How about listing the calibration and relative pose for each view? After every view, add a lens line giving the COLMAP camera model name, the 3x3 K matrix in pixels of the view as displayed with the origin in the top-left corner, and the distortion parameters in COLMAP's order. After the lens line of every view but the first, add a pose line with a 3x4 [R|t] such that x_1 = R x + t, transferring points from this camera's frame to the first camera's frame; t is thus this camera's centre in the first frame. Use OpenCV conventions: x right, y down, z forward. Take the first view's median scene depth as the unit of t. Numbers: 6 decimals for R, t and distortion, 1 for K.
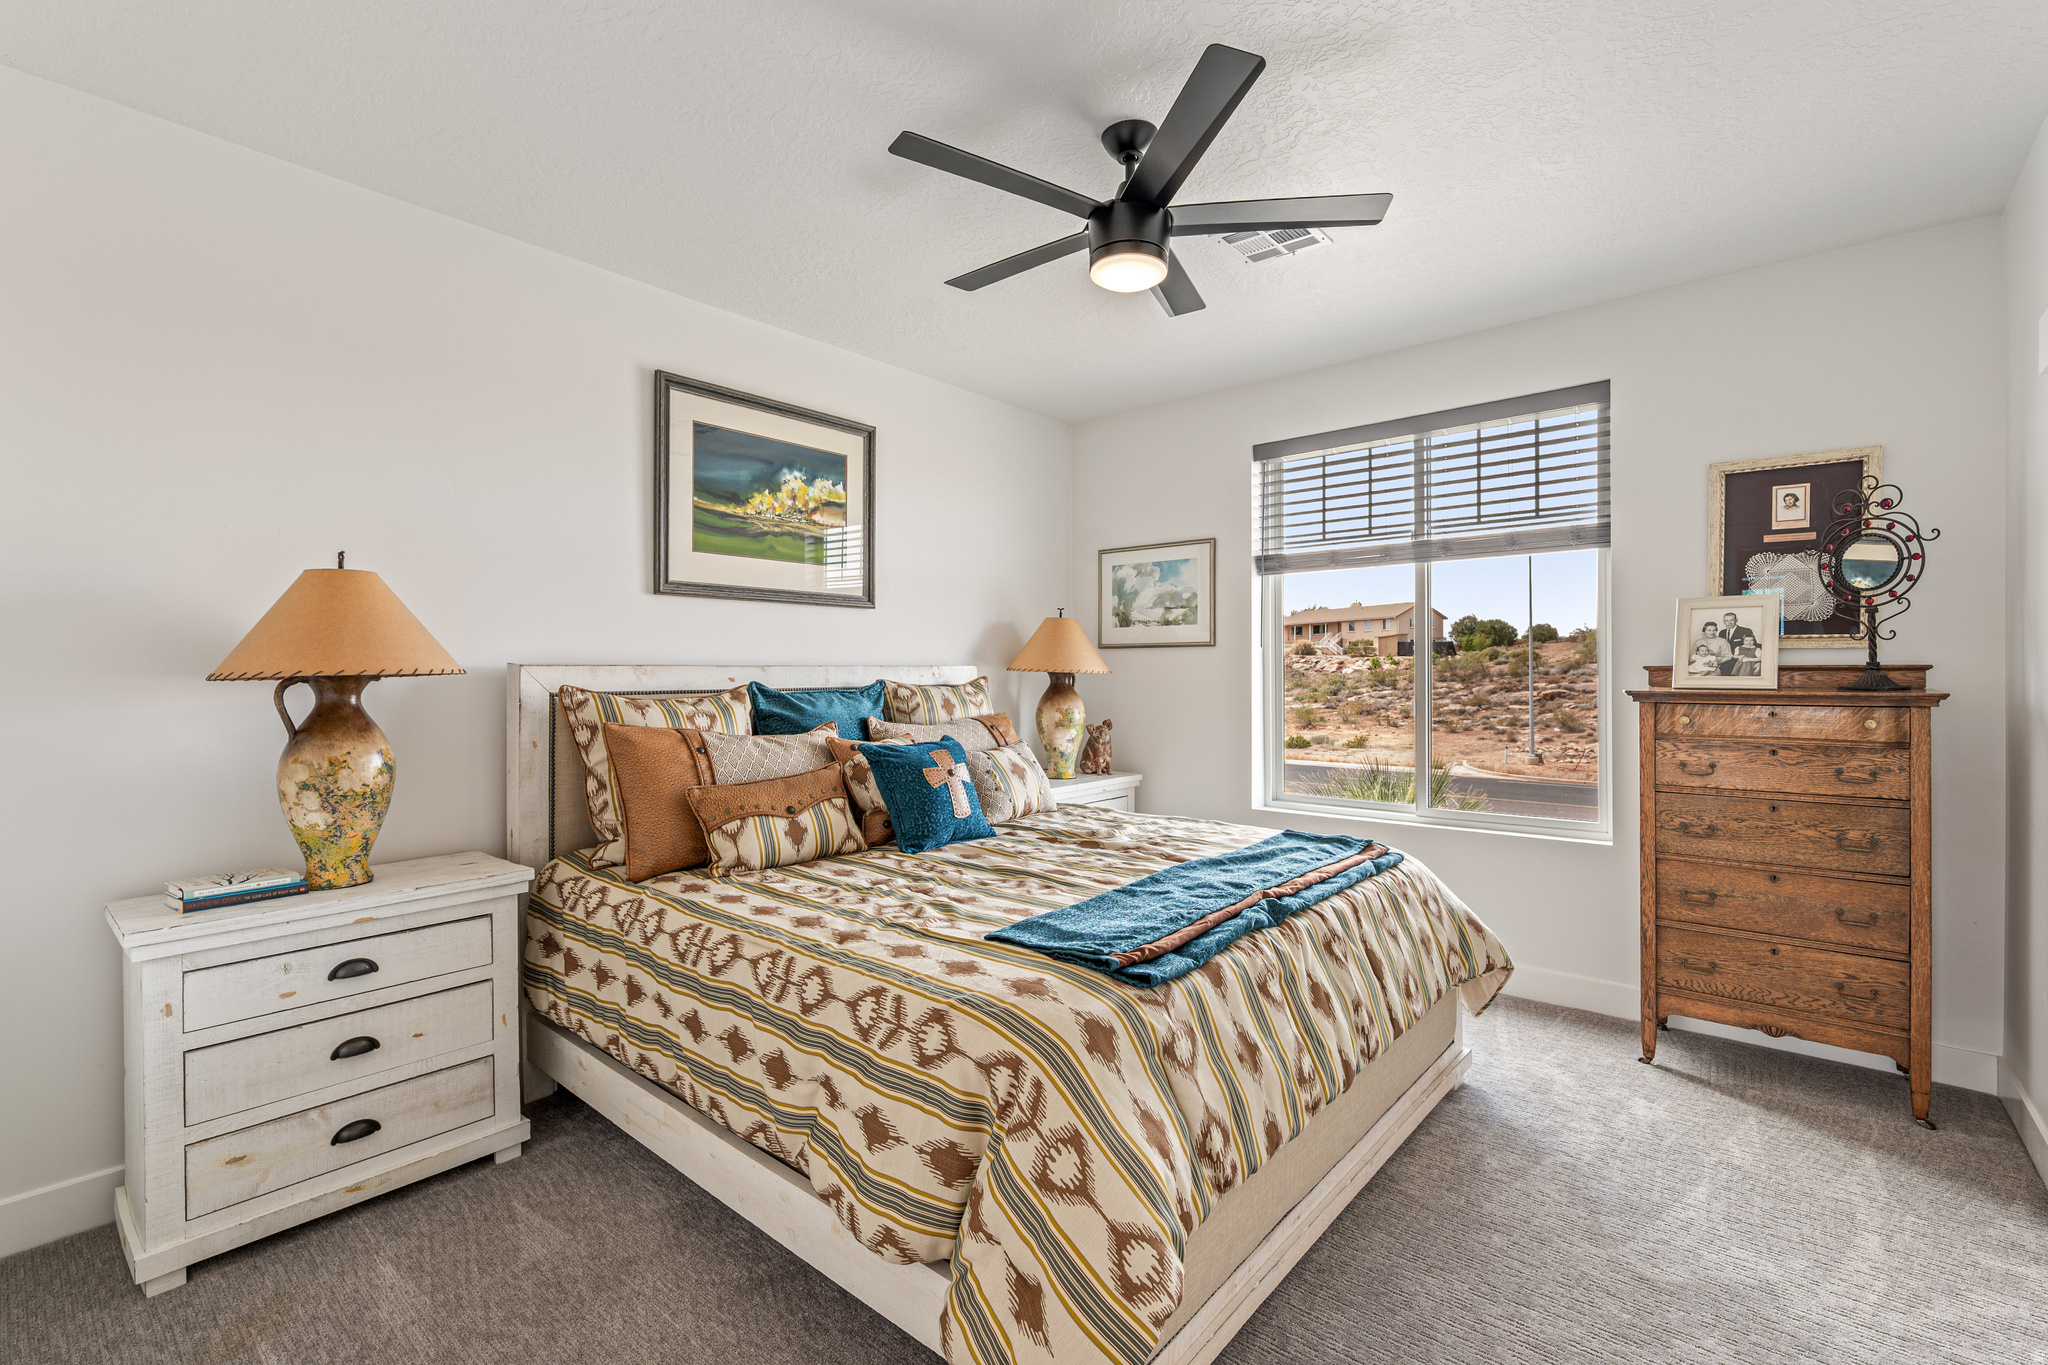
lens RADIAL K [[890.3, 0, 1024.9], [0, 890.3, 670.0], [0, 0, 1]] dist [-0.008766, 0.000512]
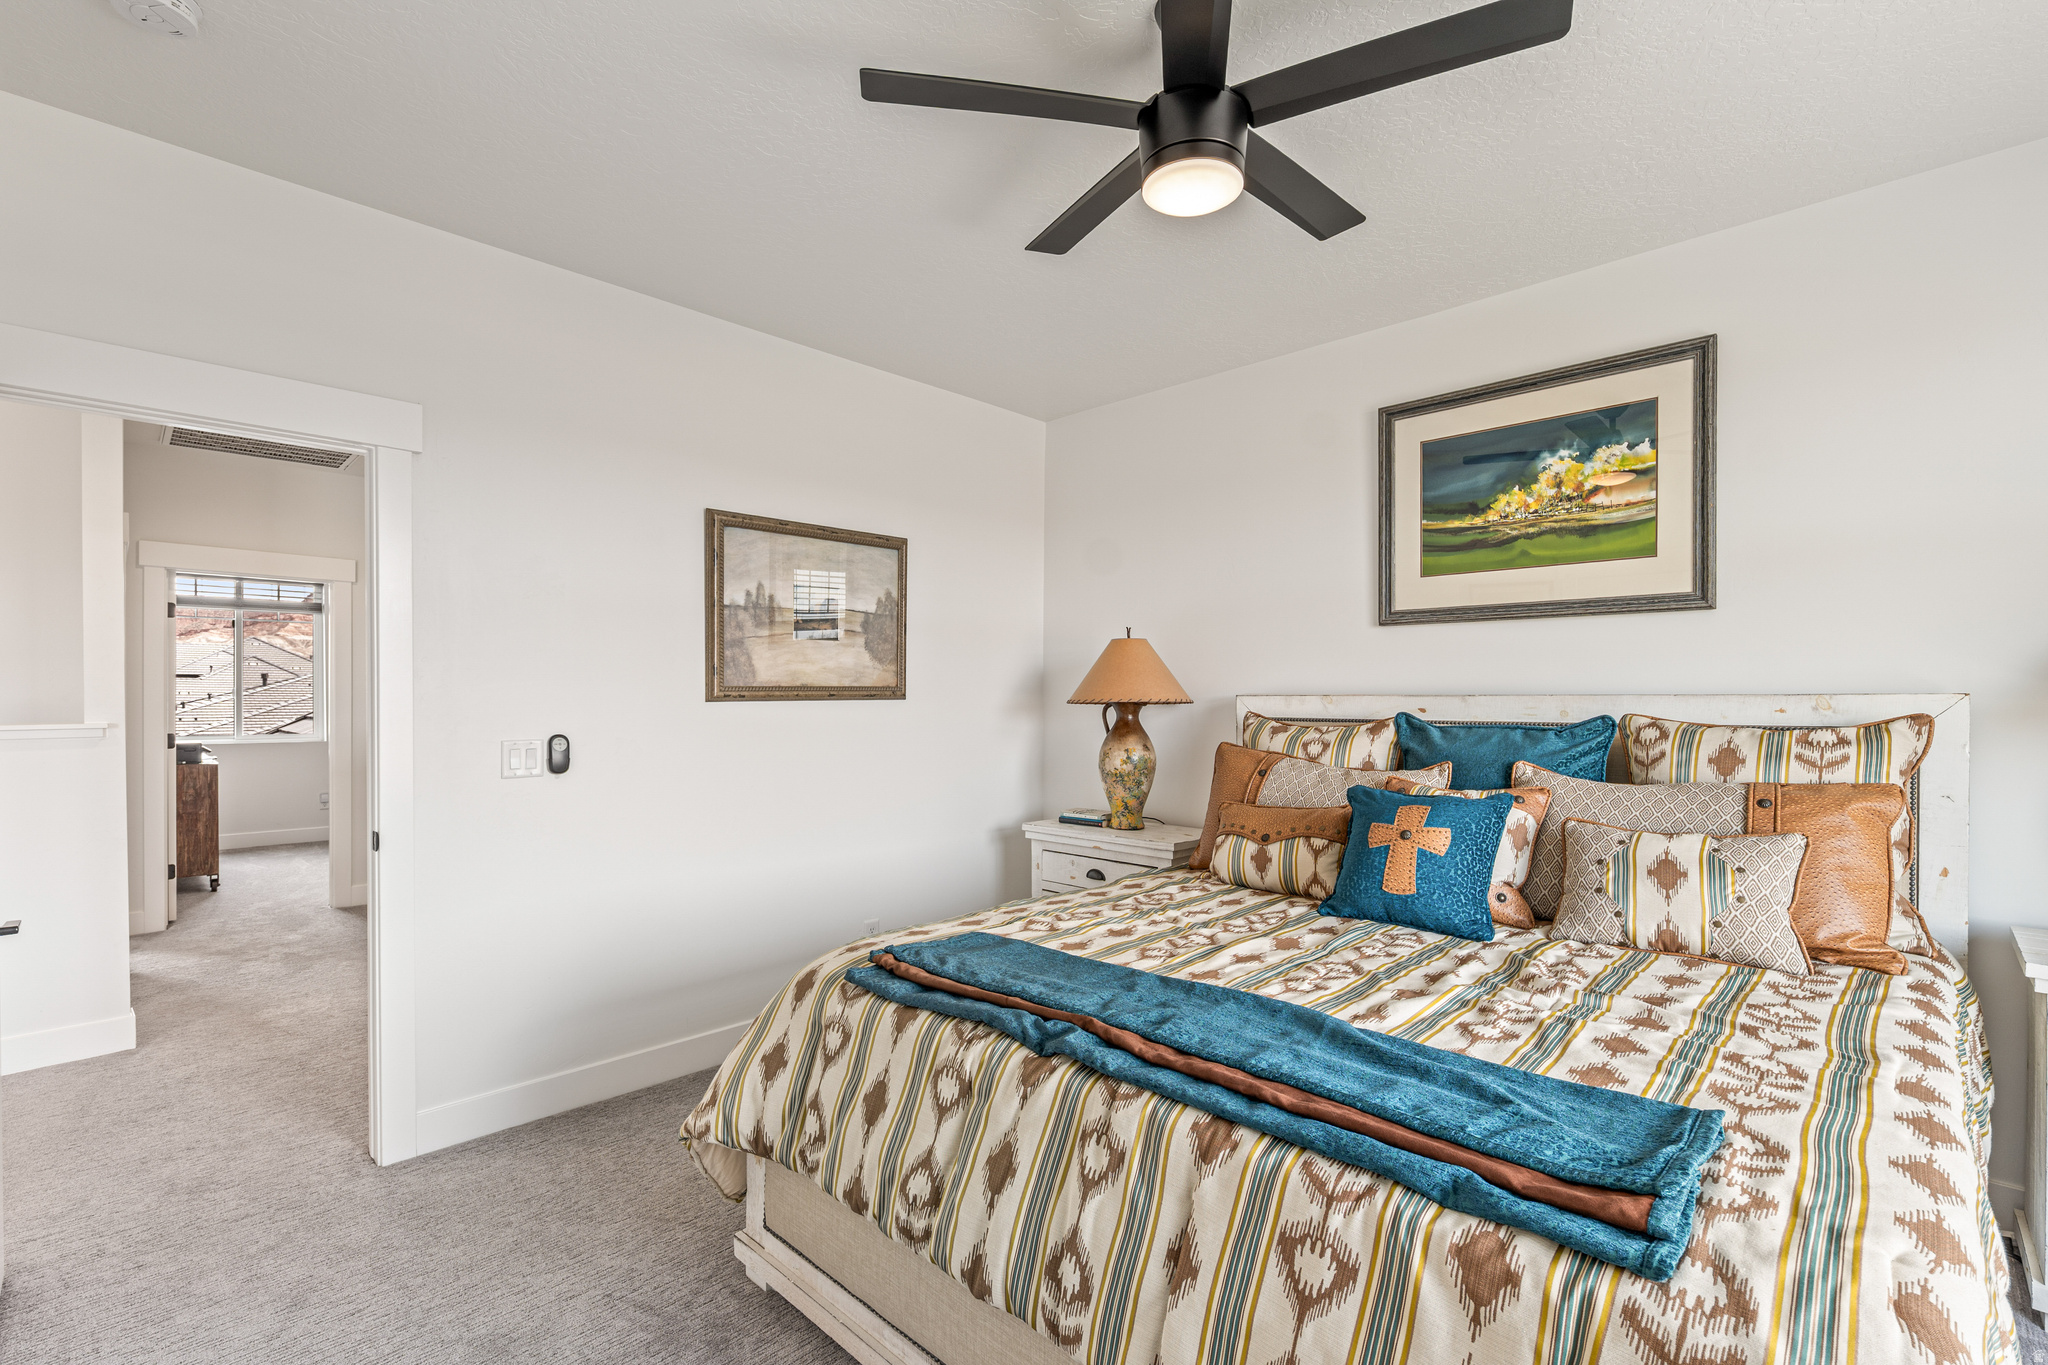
lens RADIAL K [[890.3, 0, 1034.3], [0, 890.3, 695.7], [0, 0, 1]] dist [-0.008766, 0.000512]
pose [[-0.049505, 0.003276, -0.998769, 0.617622], [0.001012, 0.999994, 0.003230, -0.007619], [0.998773, -0.000851, -0.049508, 0.628217]]
